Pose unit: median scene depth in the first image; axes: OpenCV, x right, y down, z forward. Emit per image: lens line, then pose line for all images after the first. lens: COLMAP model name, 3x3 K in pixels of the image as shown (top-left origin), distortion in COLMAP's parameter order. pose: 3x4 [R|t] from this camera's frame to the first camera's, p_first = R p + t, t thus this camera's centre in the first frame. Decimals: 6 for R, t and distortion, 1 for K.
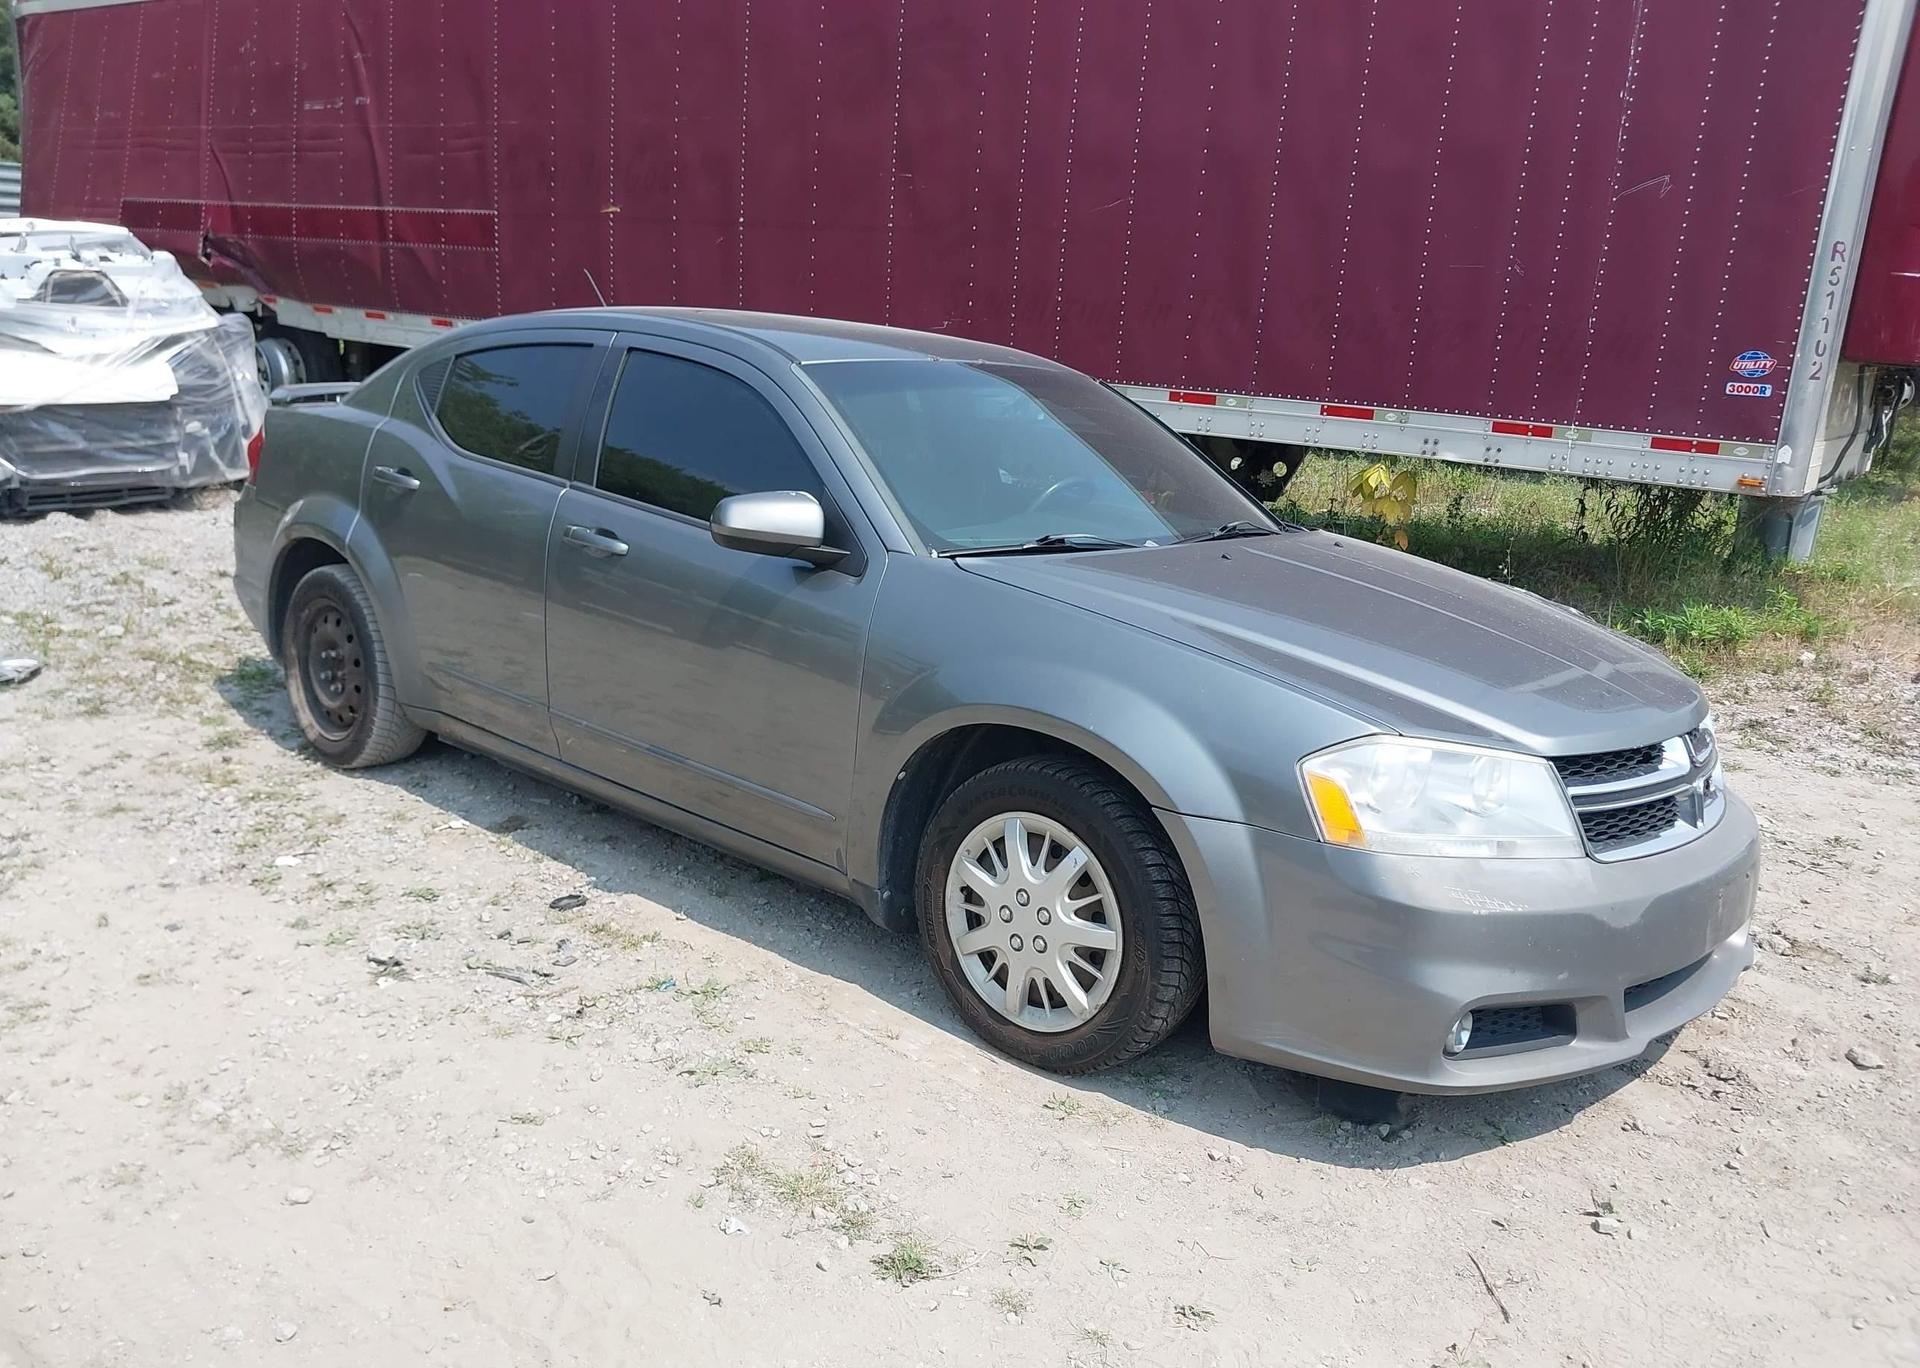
lens RADIAL K [[1553.4, 0, 978.3], [0, 1553.4, 679.9], [0, 0, 1]] dist [0.009089, -0.024668]
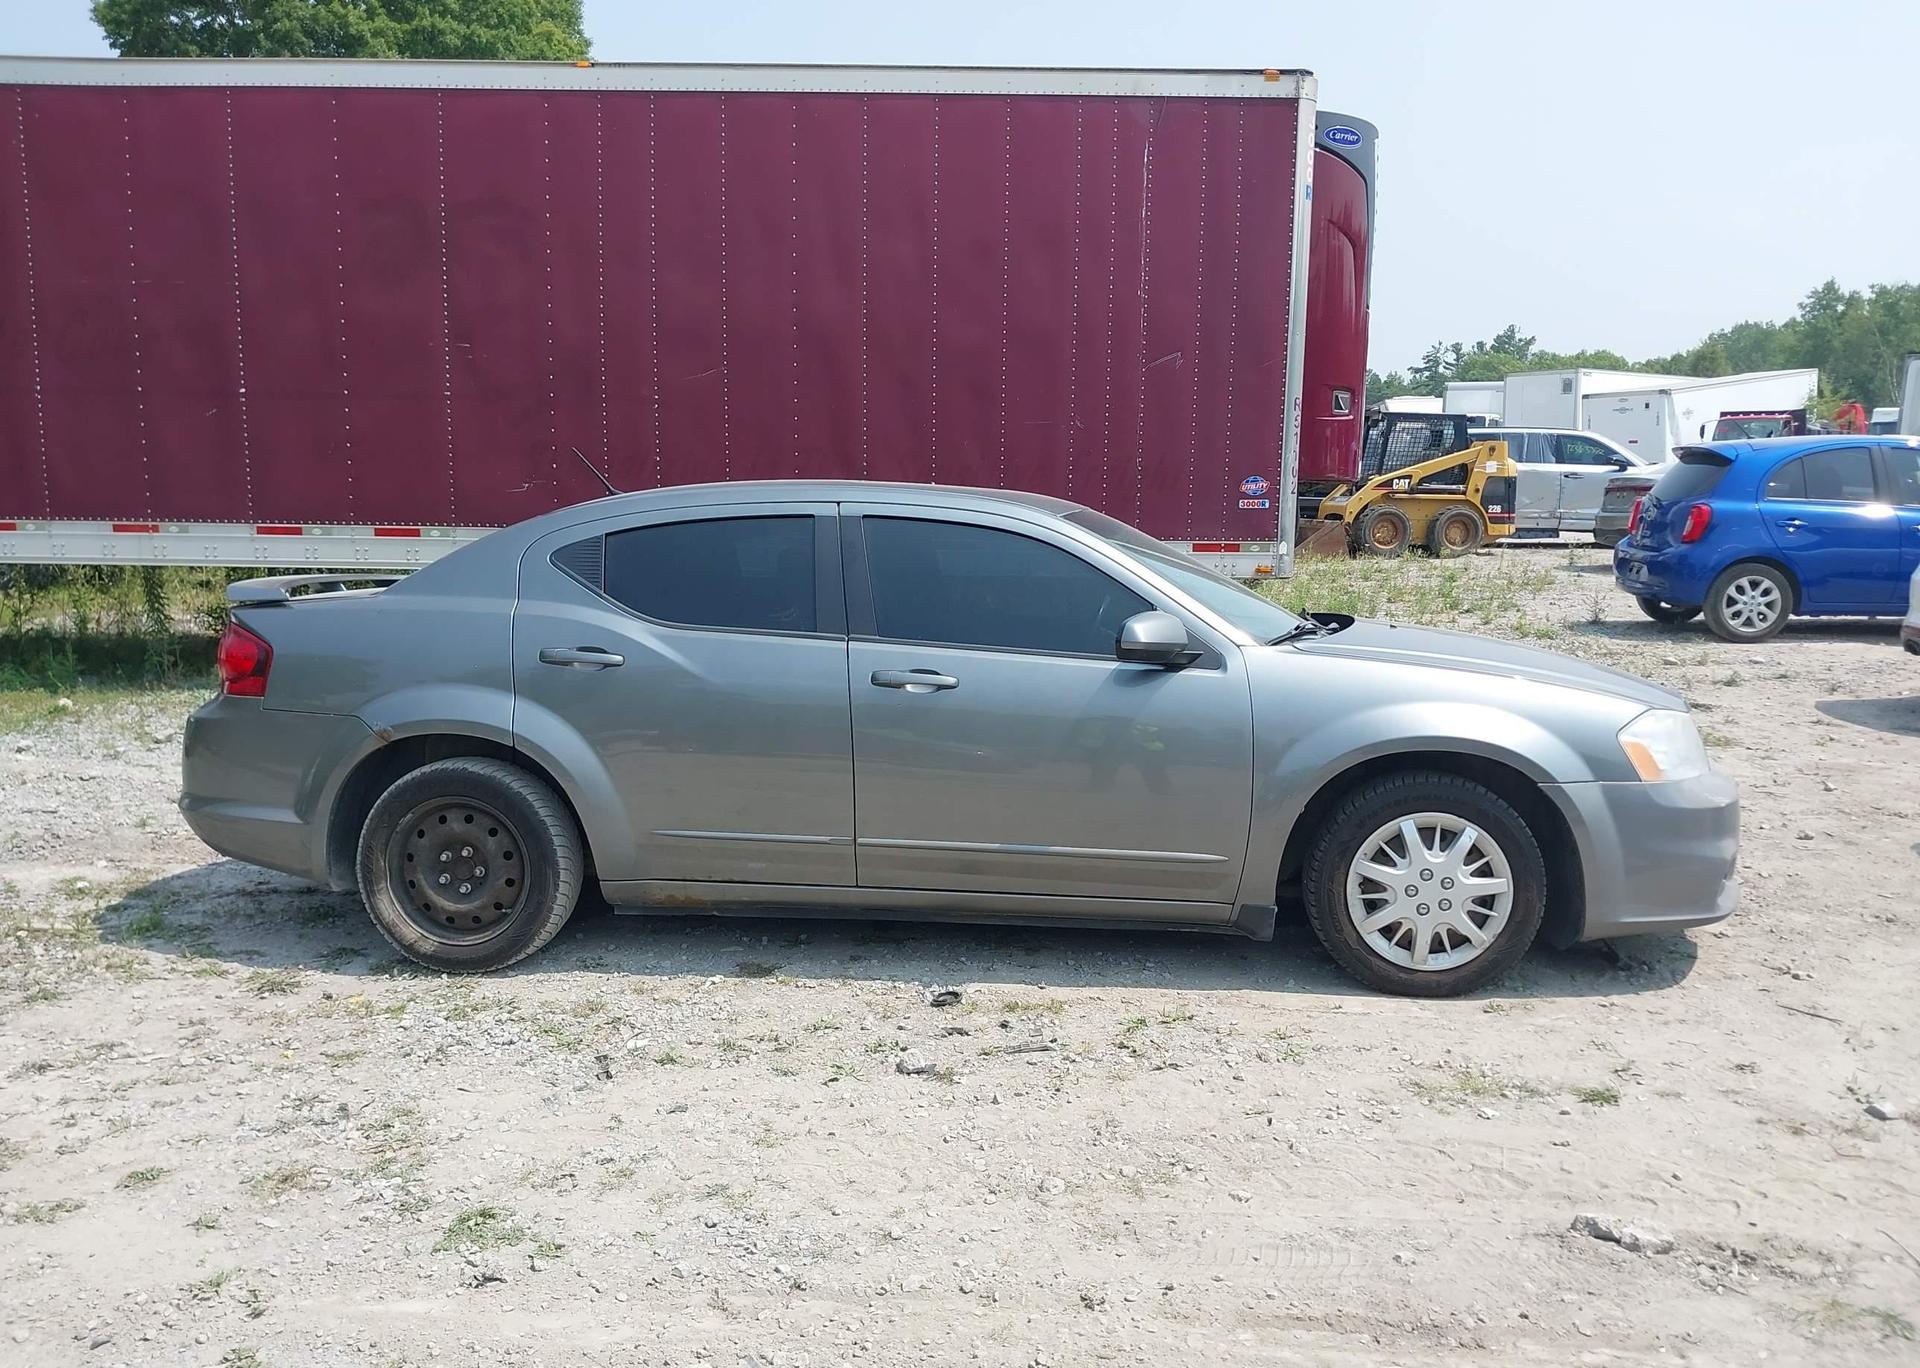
lens RADIAL K [[1553.4, 0, 978.3], [0, 1553.4, 679.9], [0, 0, 1]] dist [0.009089, -0.024668]
pose [[0.816267, -0.119495, 0.565181, -0.880007], [0.170580, 0.984604, -0.038188, -0.039662], [-0.551916, 0.127580, 0.824083, 0.035849]]
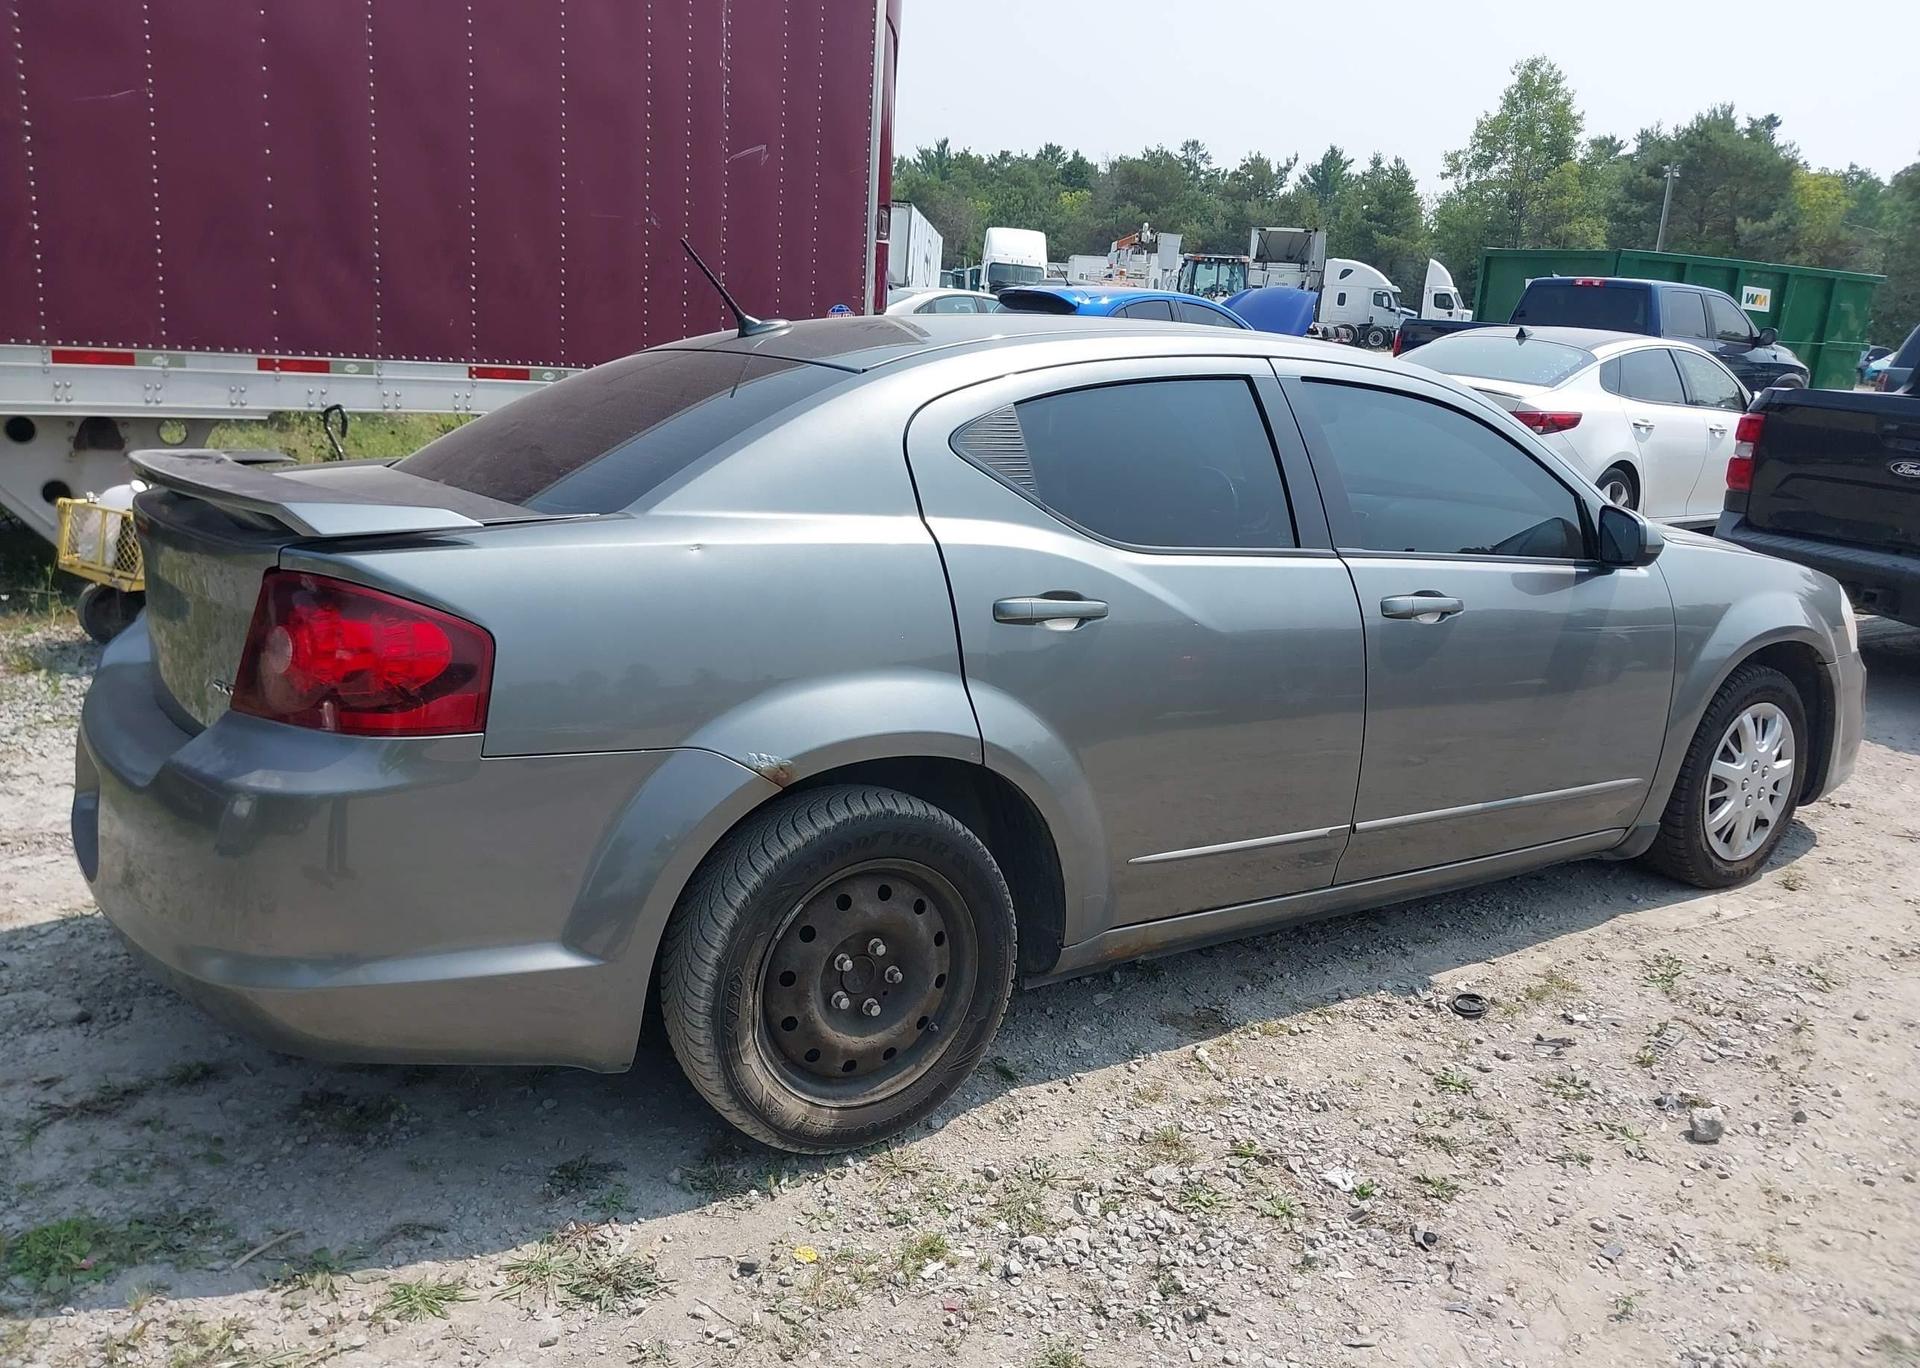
lens RADIAL K [[1553.4, 0, 978.3], [0, 1553.4, 679.9], [0, 0, 1]] dist [0.009089, -0.024668]
pose [[0.244653, -0.249209, 0.937038, -1.167263], [0.178973, 0.961407, 0.208962, -0.285292], [-0.952950, 0.116582, 0.279813, 1.035044]]
